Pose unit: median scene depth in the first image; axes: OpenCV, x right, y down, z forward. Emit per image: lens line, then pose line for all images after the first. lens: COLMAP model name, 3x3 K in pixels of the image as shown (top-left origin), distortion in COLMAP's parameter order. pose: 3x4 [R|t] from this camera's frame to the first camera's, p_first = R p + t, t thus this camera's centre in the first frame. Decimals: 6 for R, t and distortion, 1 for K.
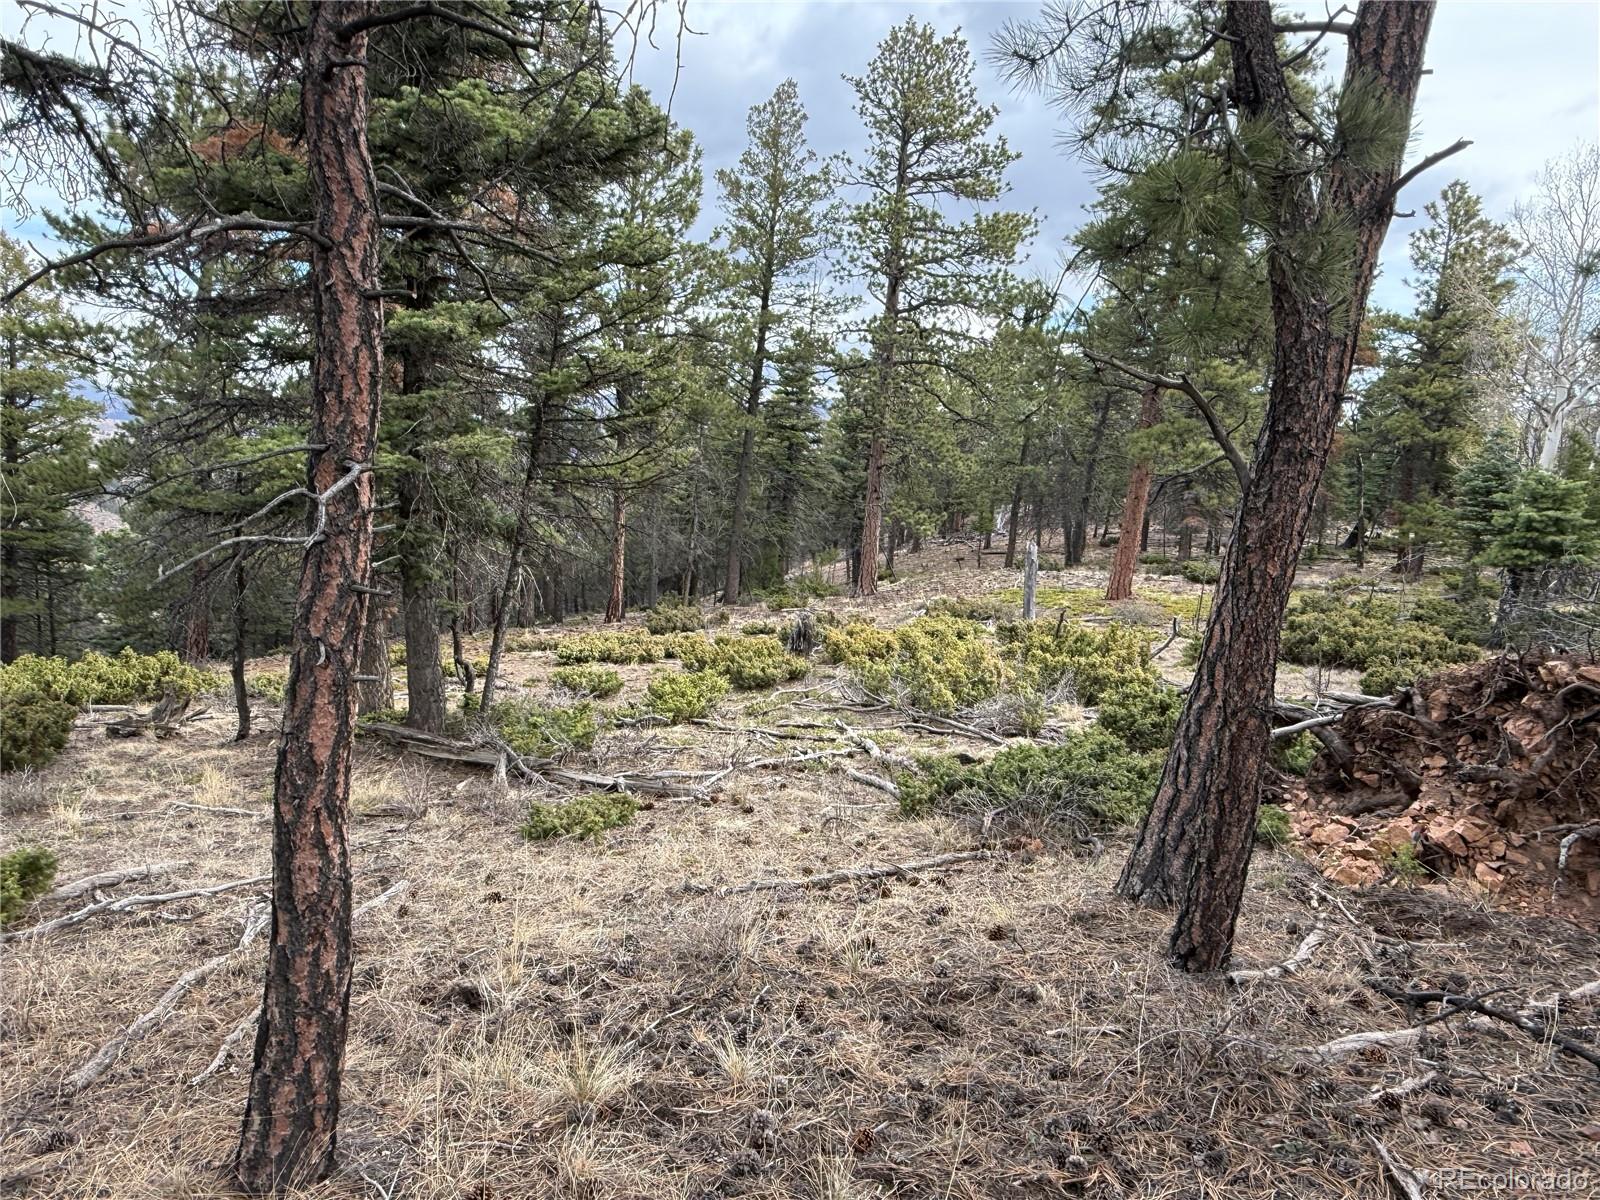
lens RADIAL K [[1036.6, 0, 798.7], [0, 1036.6, 605.2], [0, 0, 1]] dist [0.009657, 0.003486]
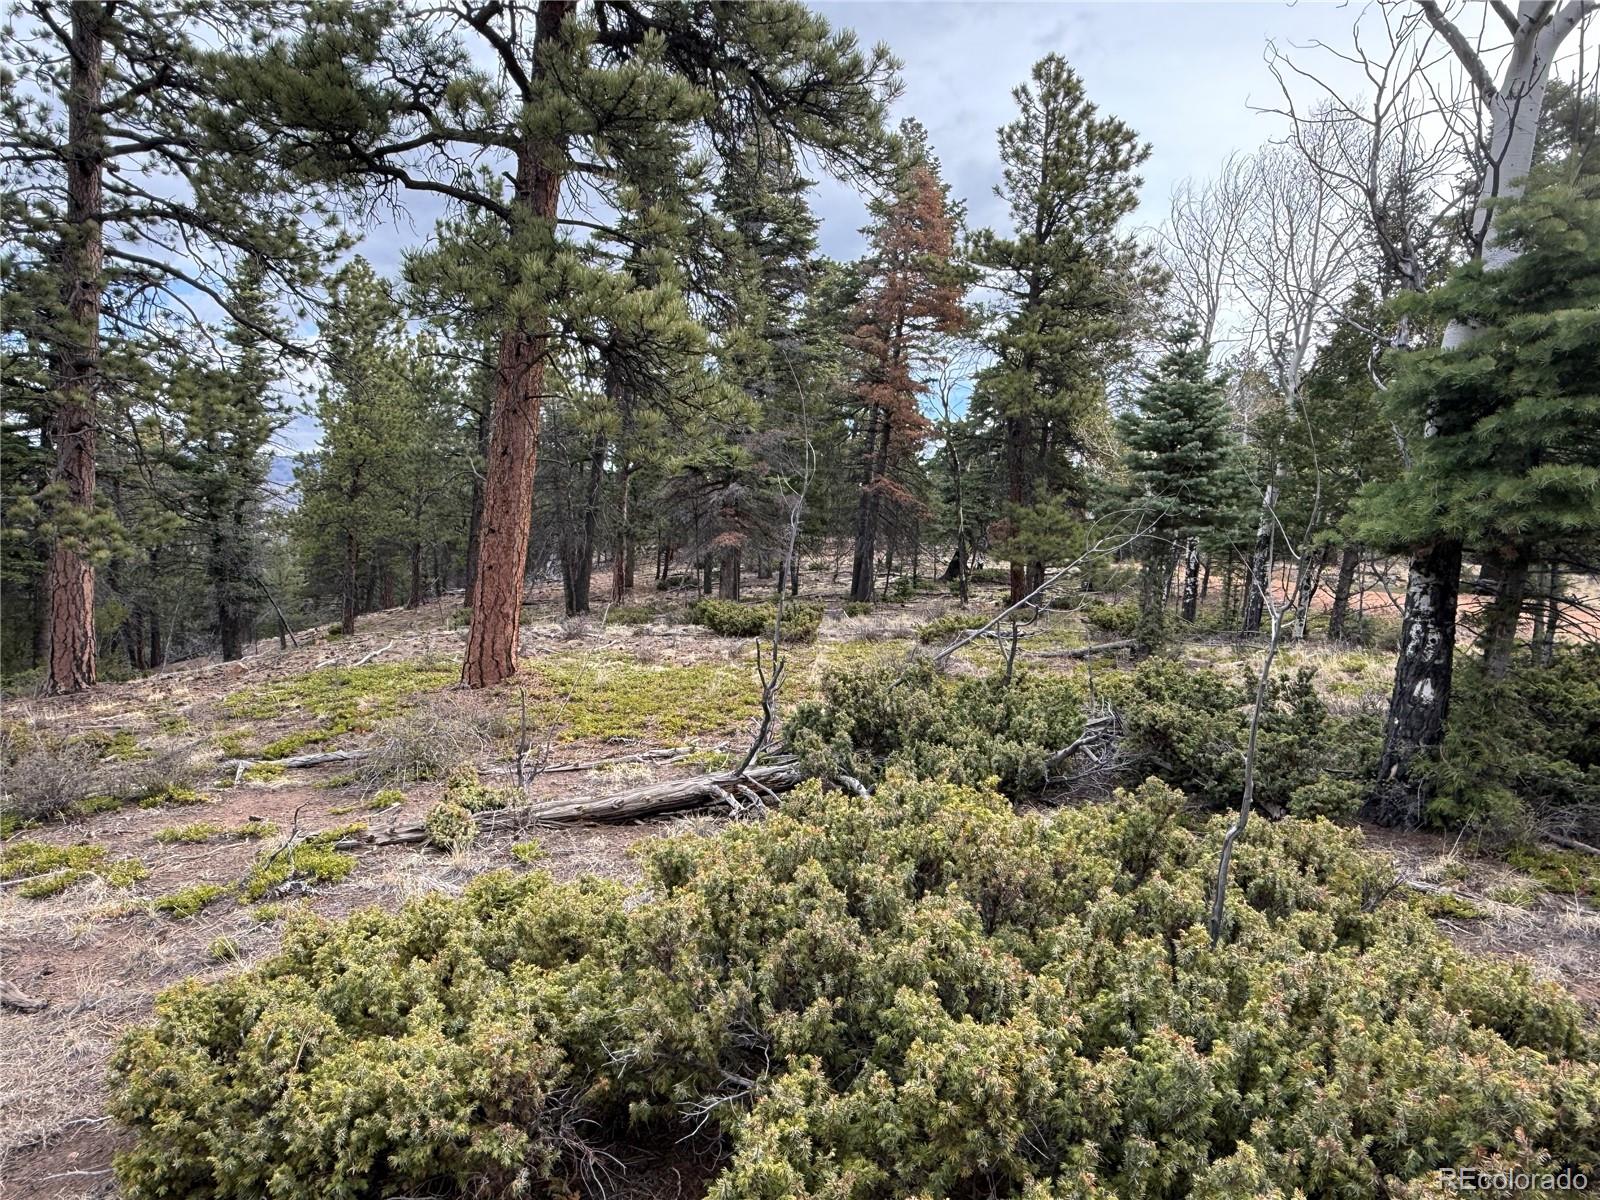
lens RADIAL K [[1036.6, 0, 799.5], [0, 1036.6, 603.3], [0, 0, 1]] dist [0.009657, 0.003486]
pose [[0.941399, -0.033624, 0.335615, 0.188125], [0.053131, 0.997379, -0.049110, -0.006890], [-0.333084, 0.064064, 0.940718, 0.356260]]
